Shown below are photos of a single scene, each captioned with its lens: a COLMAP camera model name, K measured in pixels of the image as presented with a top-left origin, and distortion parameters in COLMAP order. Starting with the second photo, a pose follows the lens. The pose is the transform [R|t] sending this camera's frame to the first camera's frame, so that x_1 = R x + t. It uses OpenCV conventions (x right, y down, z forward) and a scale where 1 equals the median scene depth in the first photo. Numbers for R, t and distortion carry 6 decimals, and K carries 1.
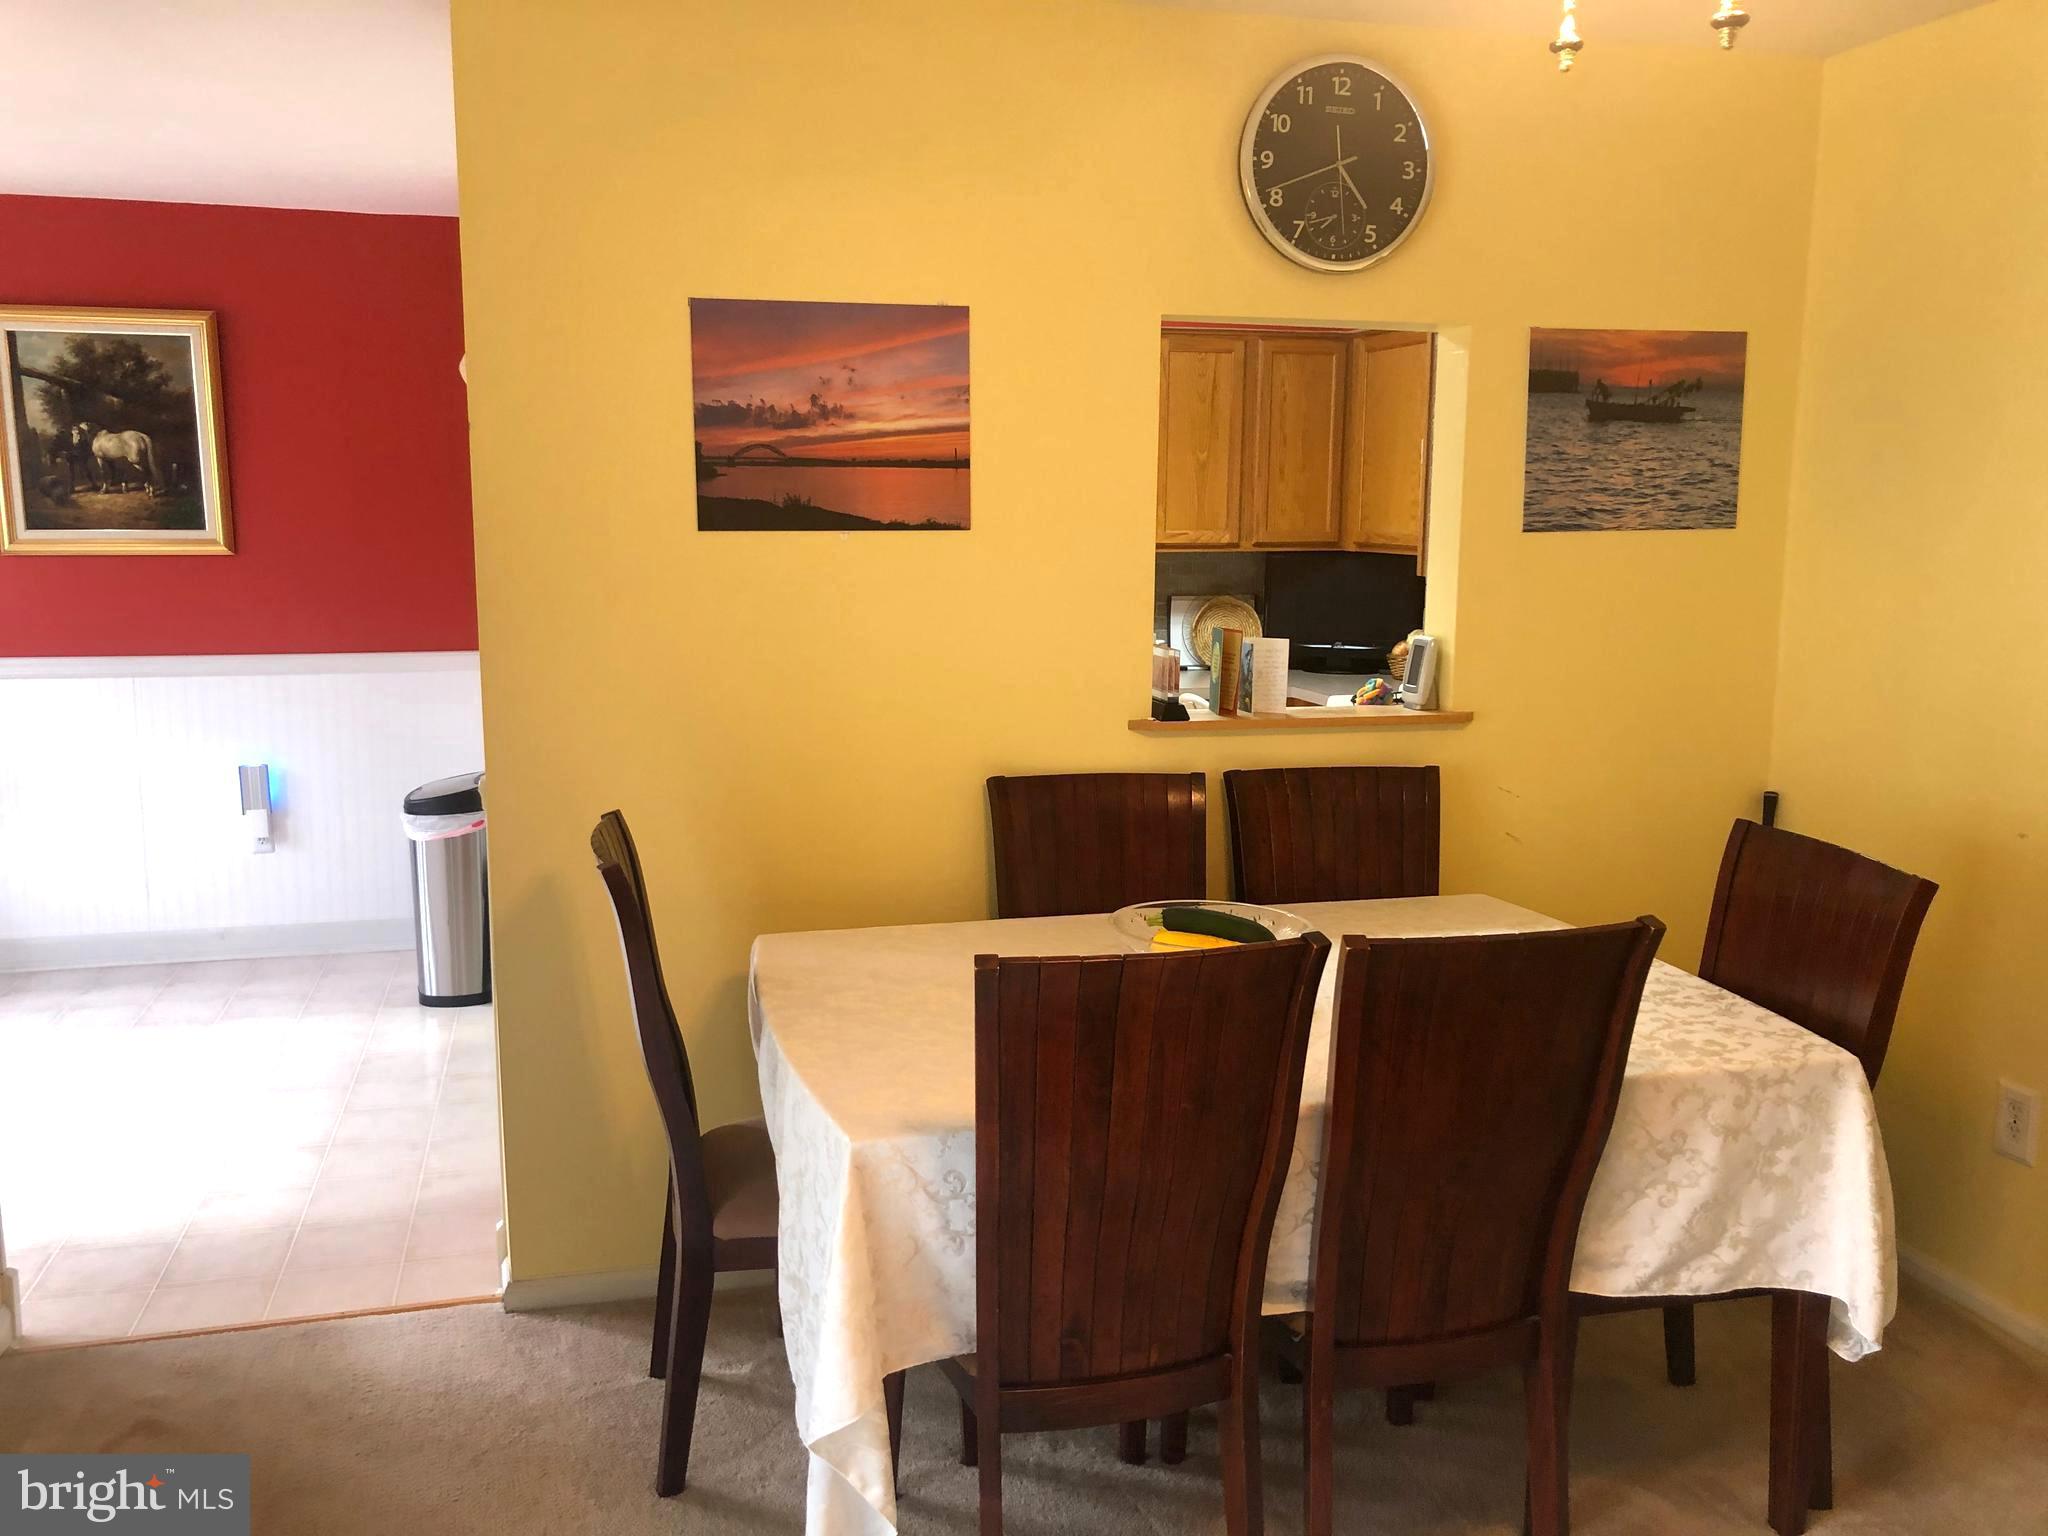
lens RADIAL K [[1688.3, 0, 987.0], [0, 1688.3, 762.2], [0, 0, 1]] dist [0.028587, -0.048624]
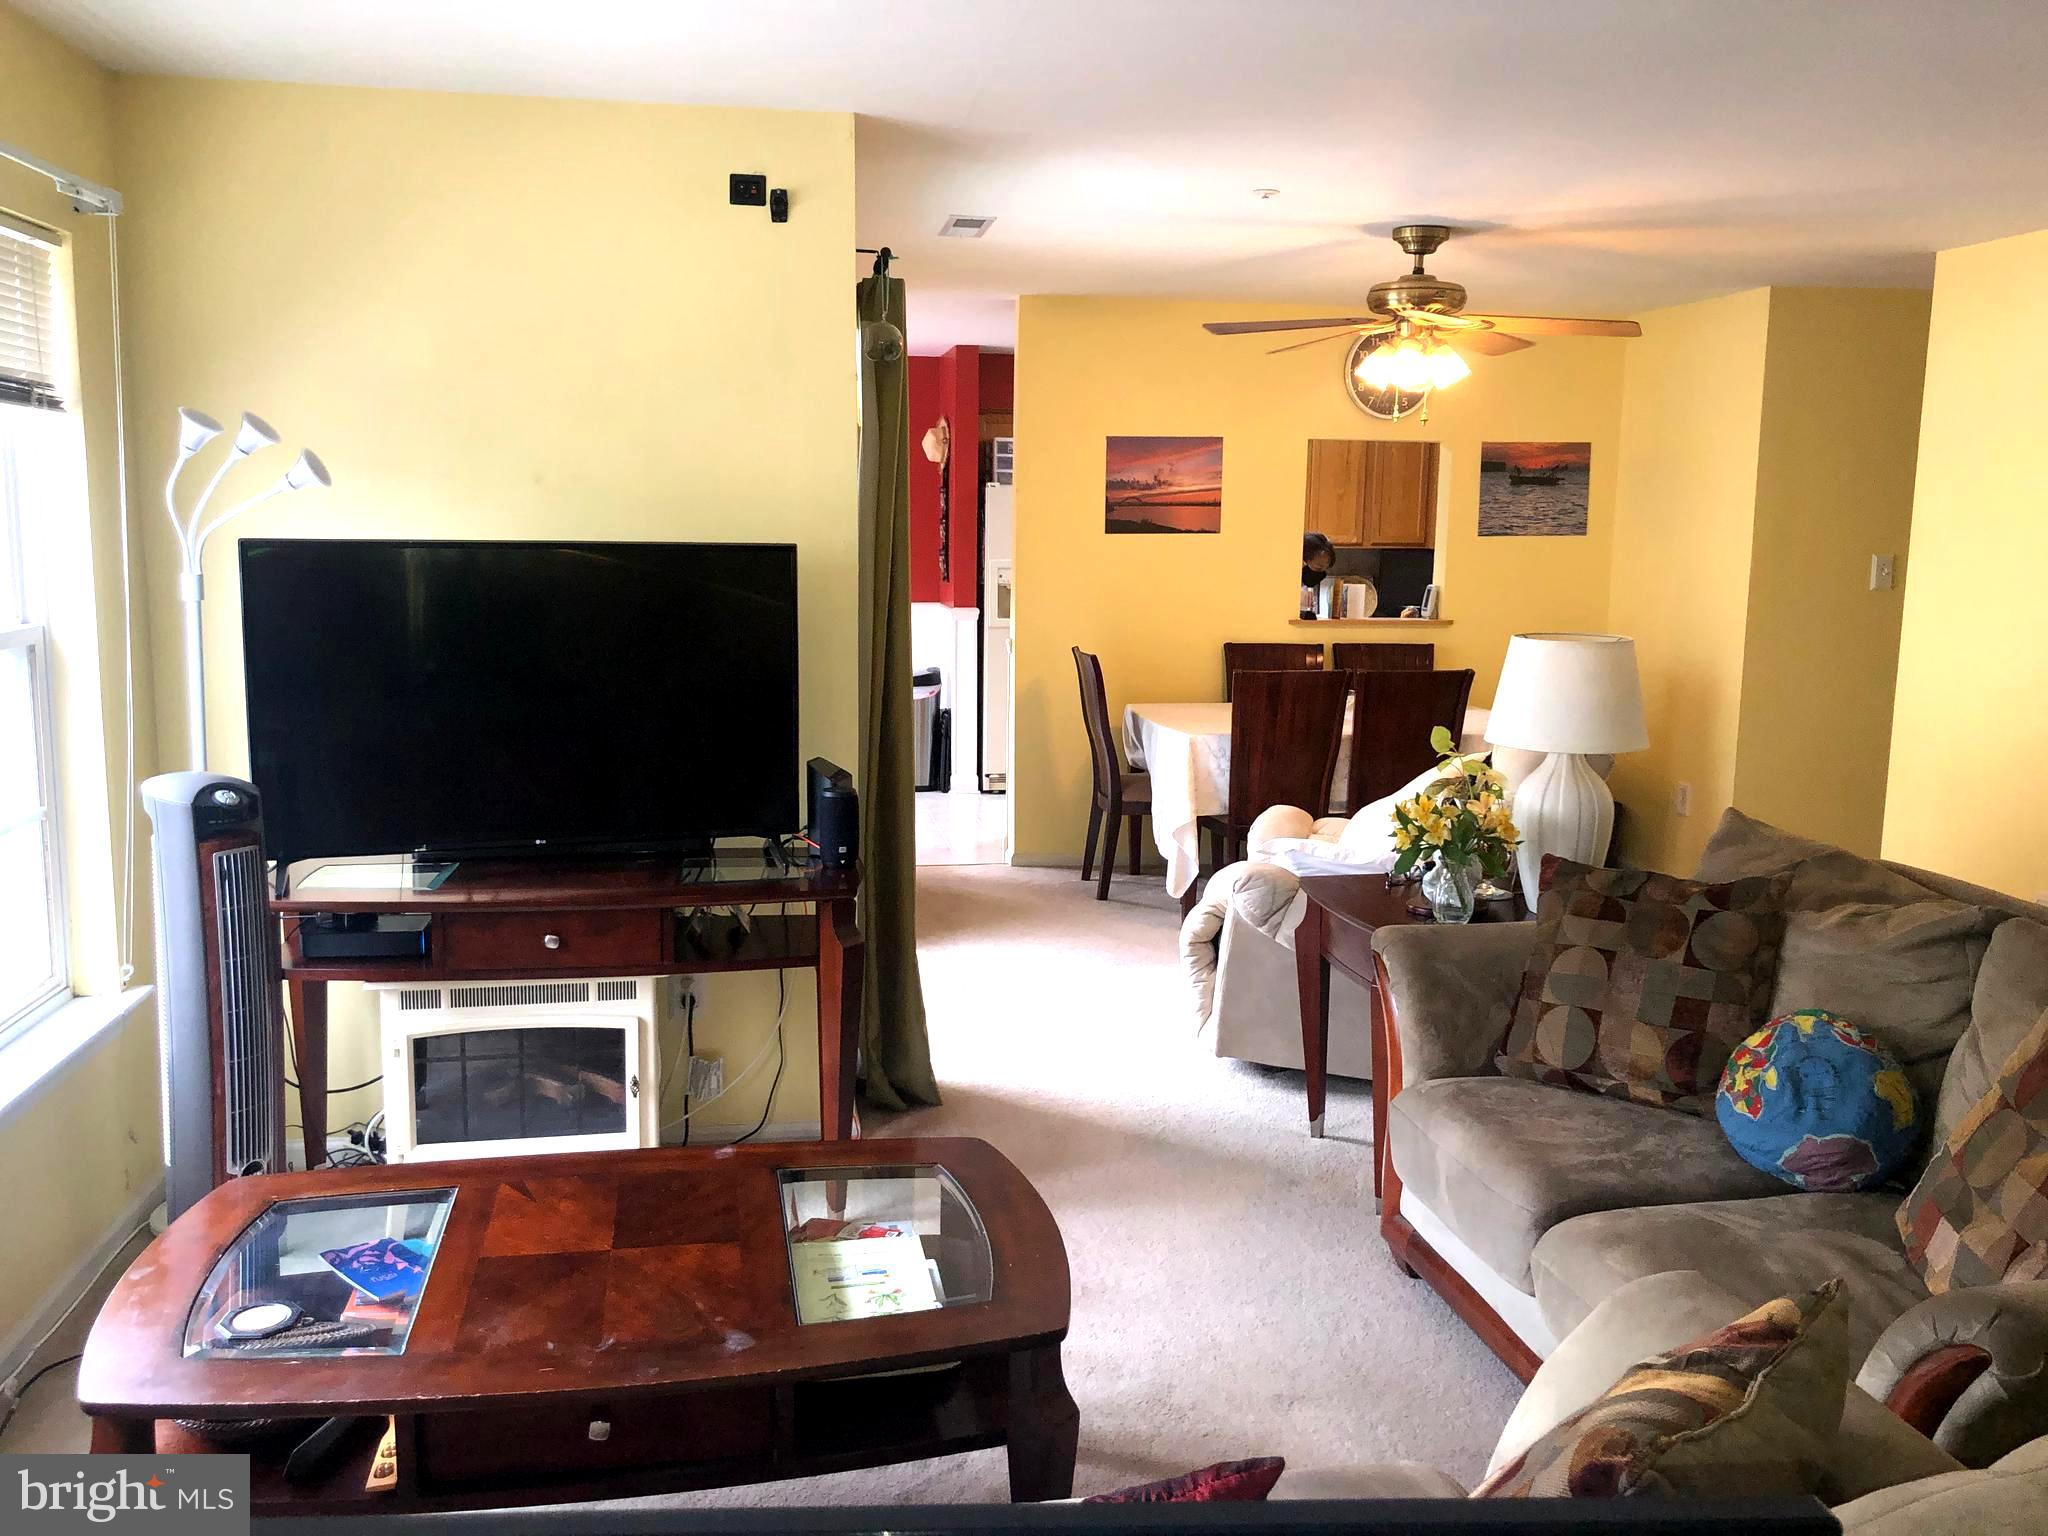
lens RADIAL K [[1688.3, 0, 966.3], [0, 1688.3, 783.1], [0, 0, 1]] dist [0.028587, -0.048624]
pose [[0.993327, 0.022143, -0.113185, -0.078674], [-0.021697, 0.999751, 0.005167, 0.181068], [0.113271, -0.002677, 0.993560, -1.214880]]
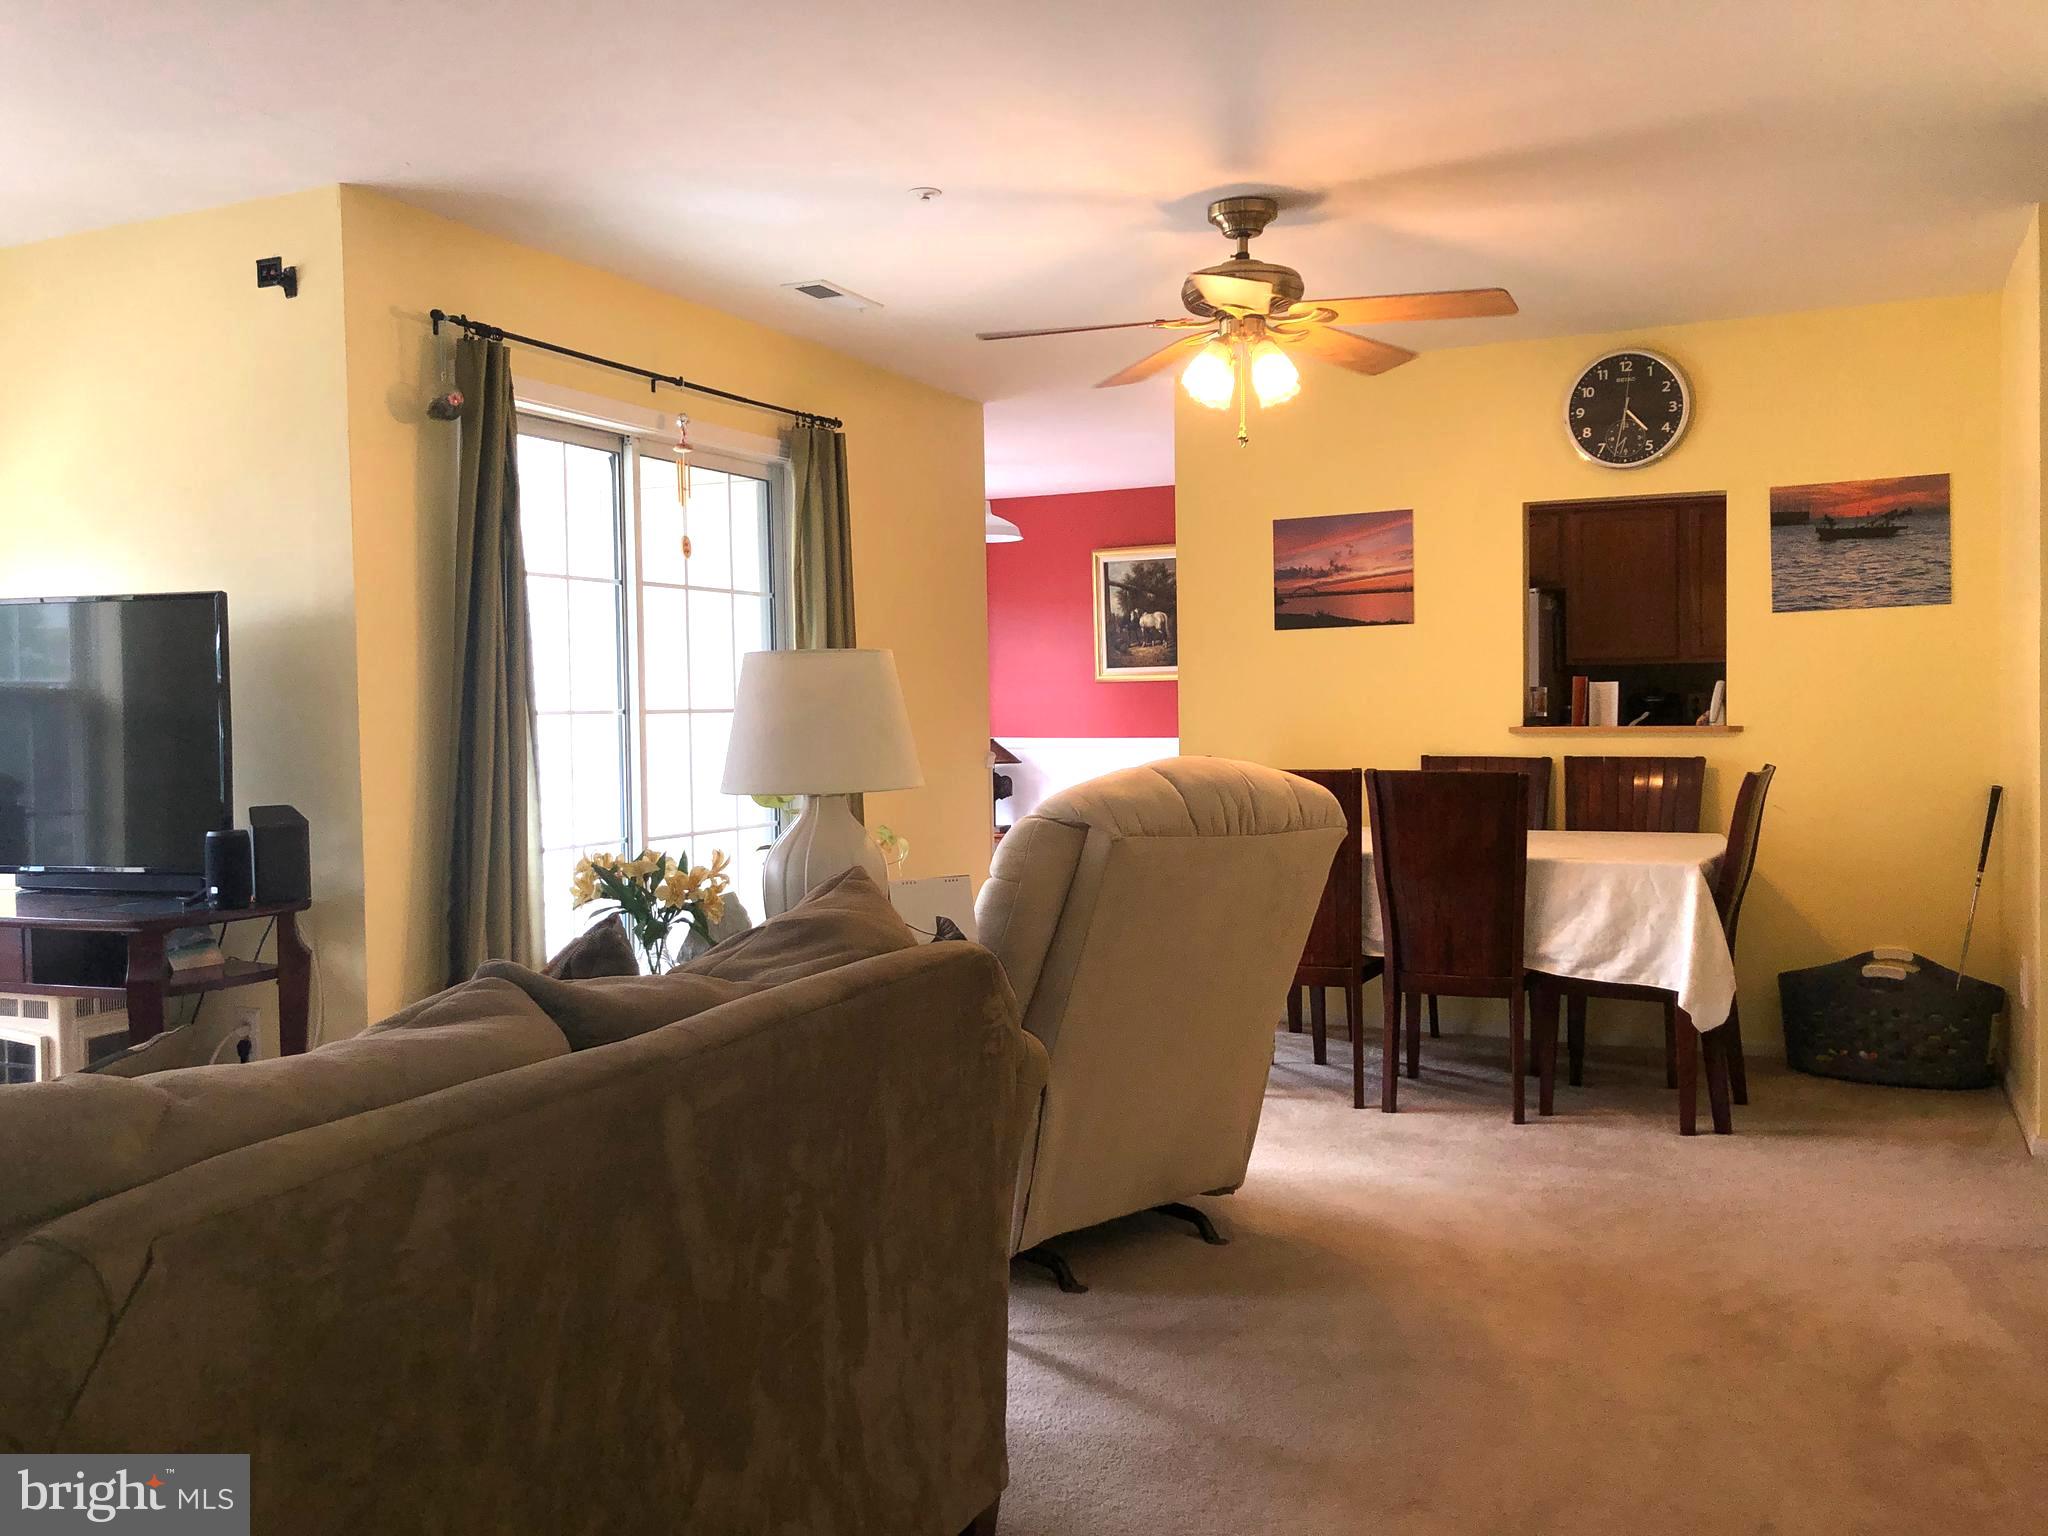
lens RADIAL K [[1688.3, 0, 1013.0], [0, 1688.3, 781.1], [0, 0, 1]] dist [0.028587, -0.048624]
pose [[0.761912, 0.009567, -0.647610, 0.809477], [-0.080387, 0.993556, -0.079898, 0.207203], [0.642673, 0.112935, 0.757771, -0.651125]]
